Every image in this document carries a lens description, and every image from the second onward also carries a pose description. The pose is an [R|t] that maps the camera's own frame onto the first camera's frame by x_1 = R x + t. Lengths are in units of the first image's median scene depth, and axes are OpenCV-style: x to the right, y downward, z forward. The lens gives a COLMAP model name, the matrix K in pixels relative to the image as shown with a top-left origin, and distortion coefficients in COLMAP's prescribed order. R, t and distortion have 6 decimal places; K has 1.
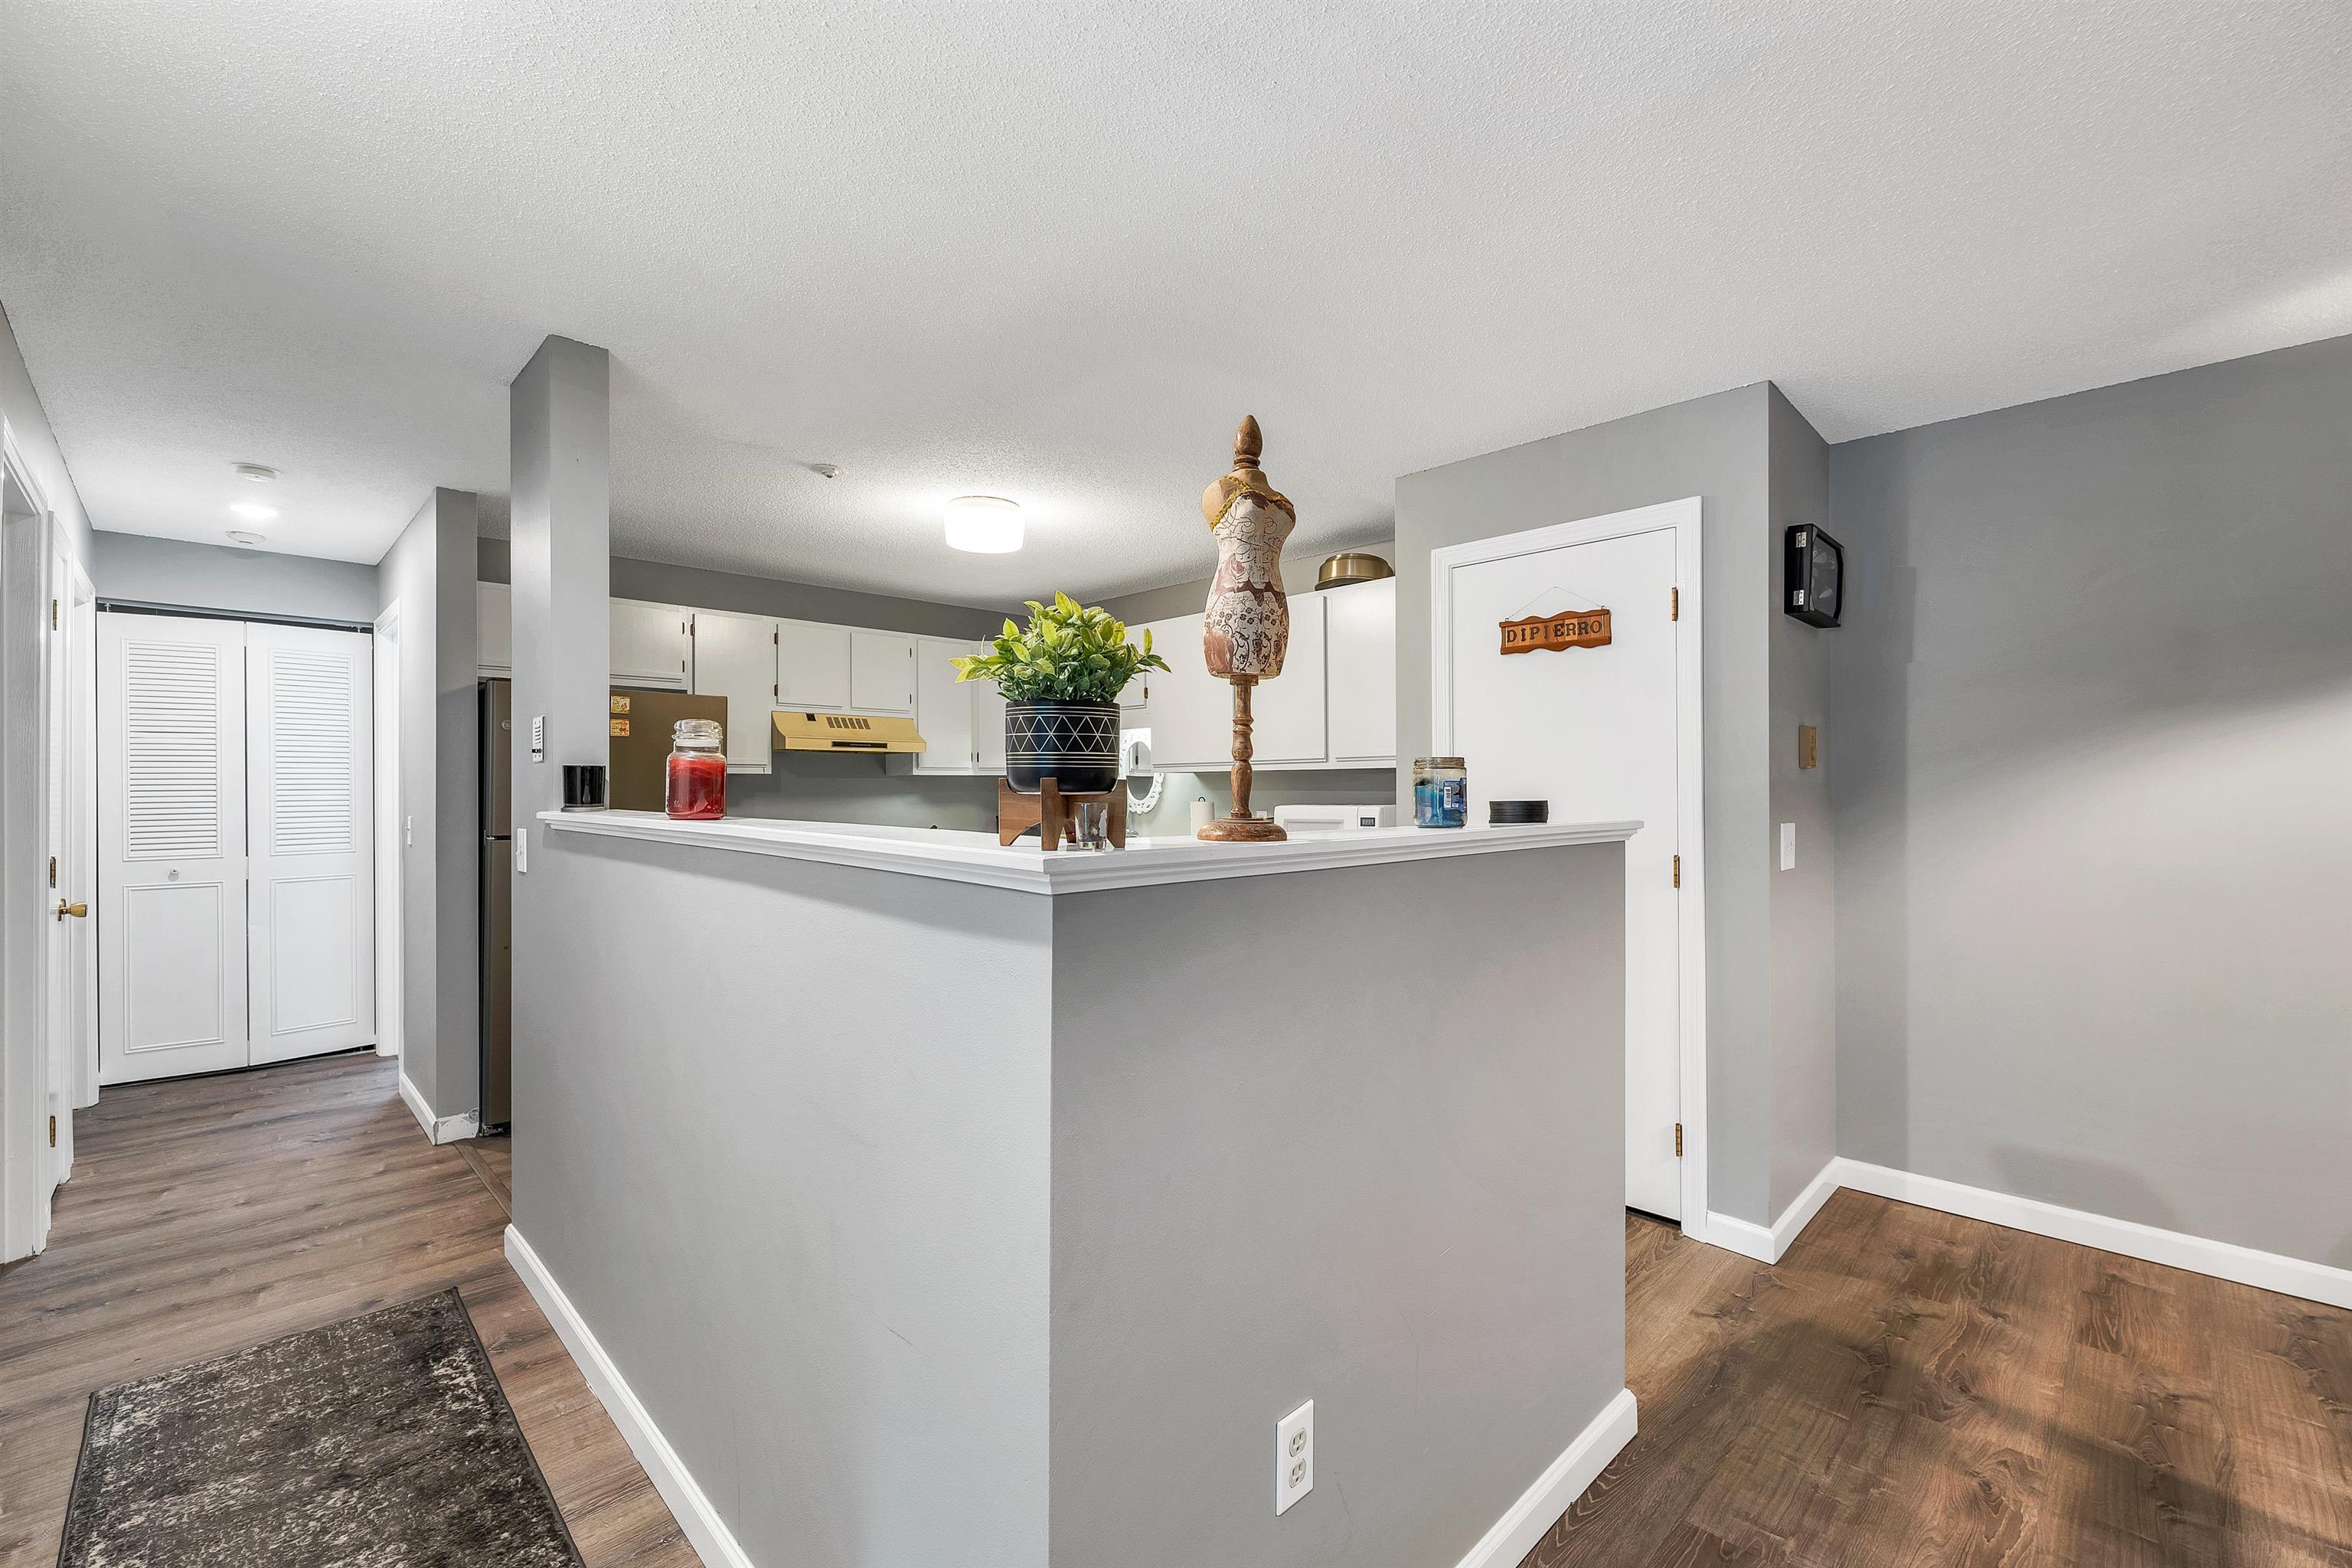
lens RADIAL K [[974.5, 0, 1174.4], [0, 974.5, 778.7], [0, 0, 1]] dist [0.004461, 0.000684]
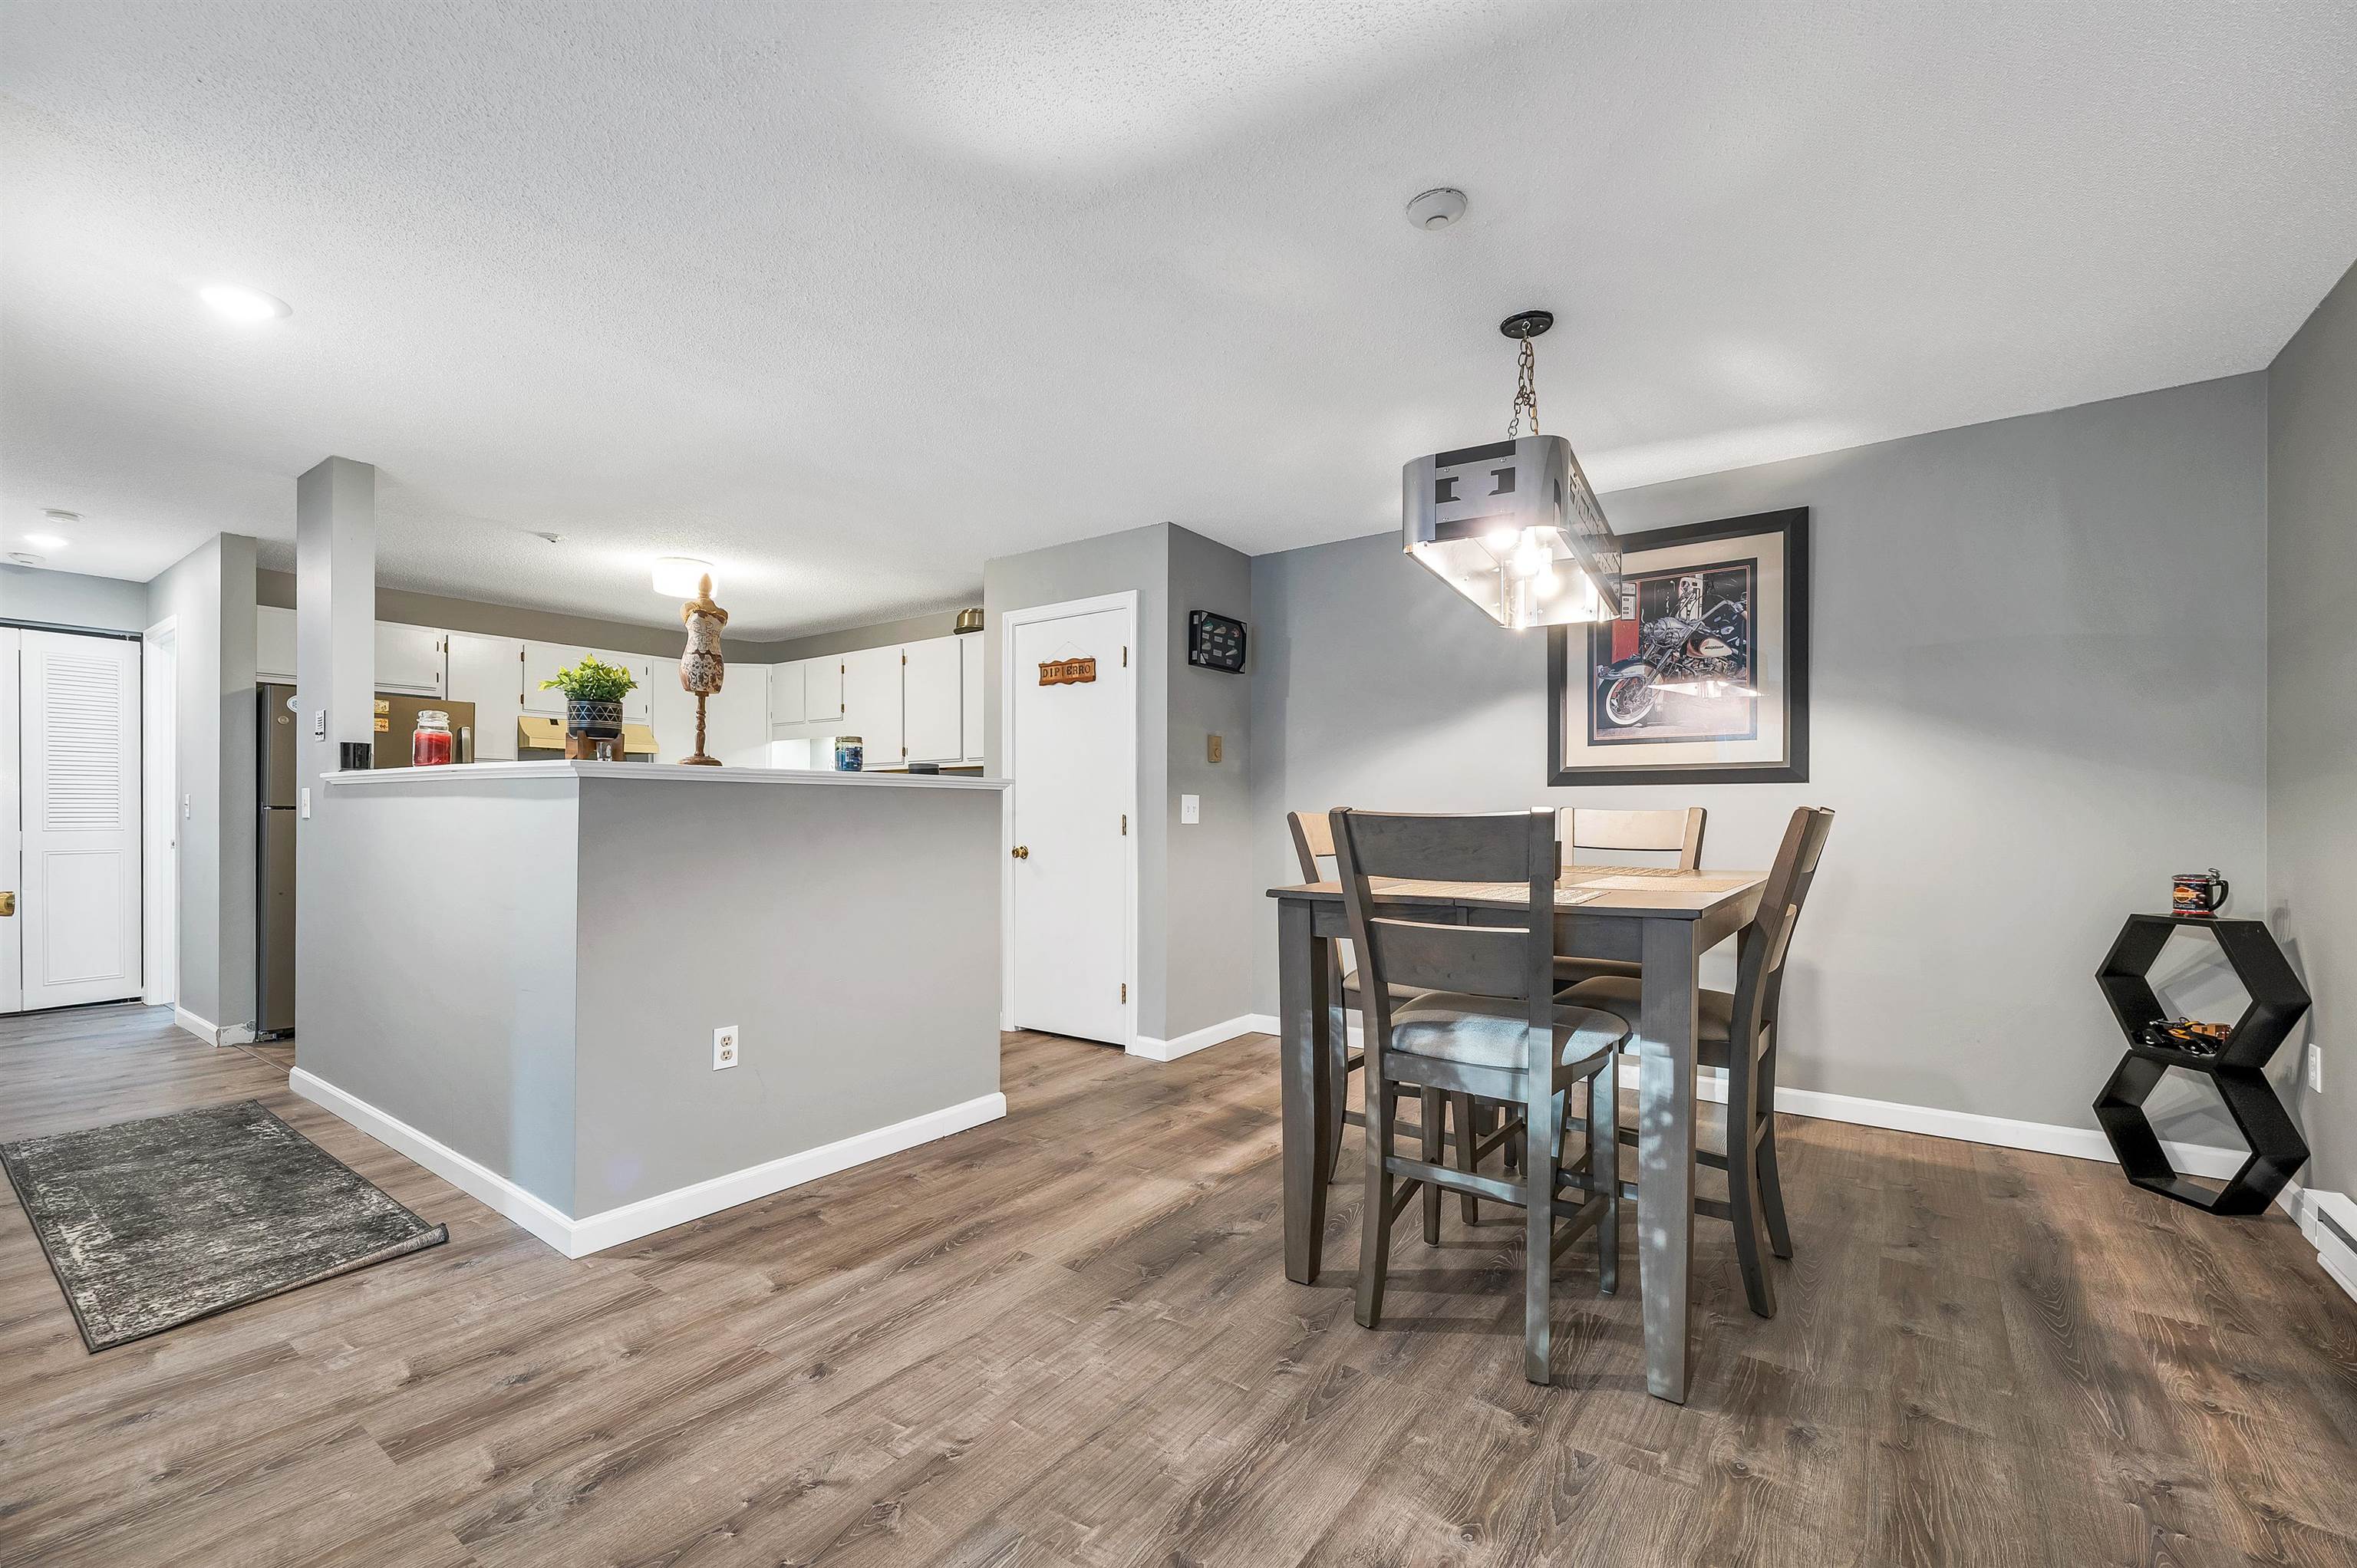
lens RADIAL K [[996.5, 0, 1178.2], [0, 996.5, 808.7], [0, 0, 1]] dist [0.002761, 0.000885]
pose [[0.987228, 0.006600, 0.159177, 0.341991], [-0.007032, 0.999973, 0.002148, 0.064173], [-0.159158, -0.003240, 0.987248, -0.612752]]
